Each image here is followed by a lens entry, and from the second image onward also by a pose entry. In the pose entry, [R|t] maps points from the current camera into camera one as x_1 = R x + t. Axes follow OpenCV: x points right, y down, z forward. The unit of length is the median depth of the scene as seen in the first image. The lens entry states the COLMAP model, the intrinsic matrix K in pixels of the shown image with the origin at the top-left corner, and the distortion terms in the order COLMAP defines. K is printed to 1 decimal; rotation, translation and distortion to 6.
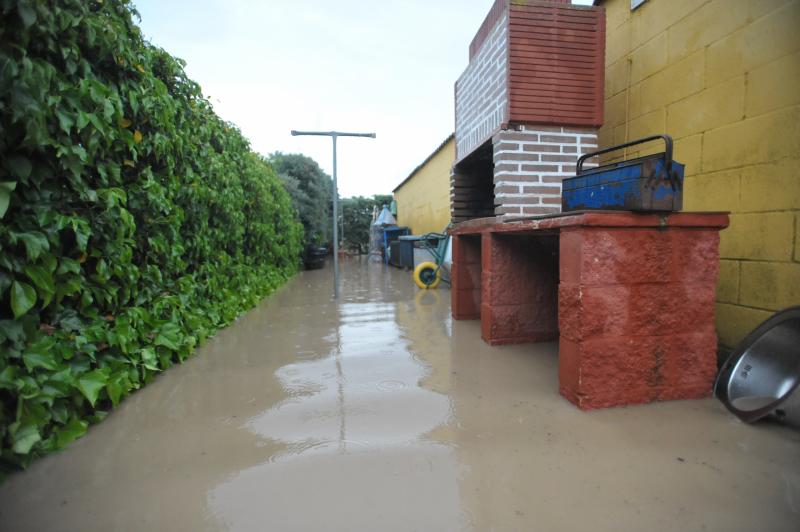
lens RADIAL K [[383.3, 0, 402.1], [0, 383.3, 267.6], [0, 0, 1]] dist [-0.002842, -0.000193]
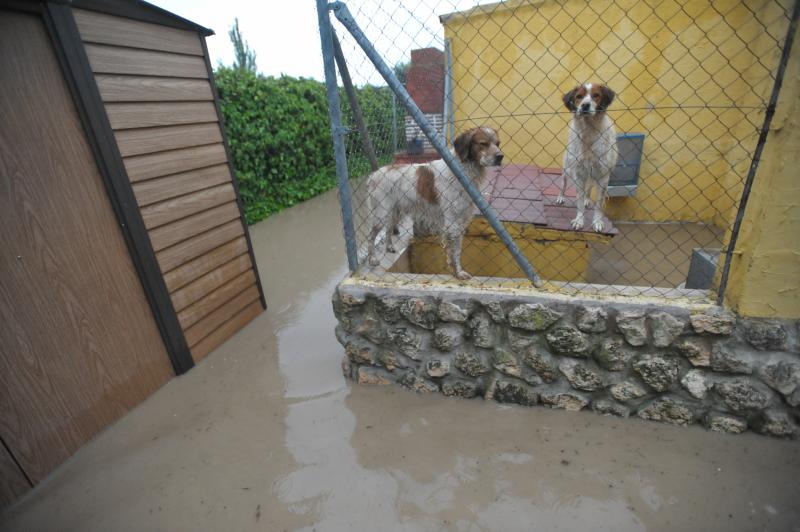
lens RADIAL K [[383.3, 0, 400.5], [0, 383.3, 265.2], [0, 0, 1]] dist [-0.002842, -0.000193]
pose [[0.903028, 0.120635, -0.412295, 1.964542], [0.021277, 0.946022, 0.323403, -0.308053], [0.429054, -0.300815, 0.851718, -2.286826]]
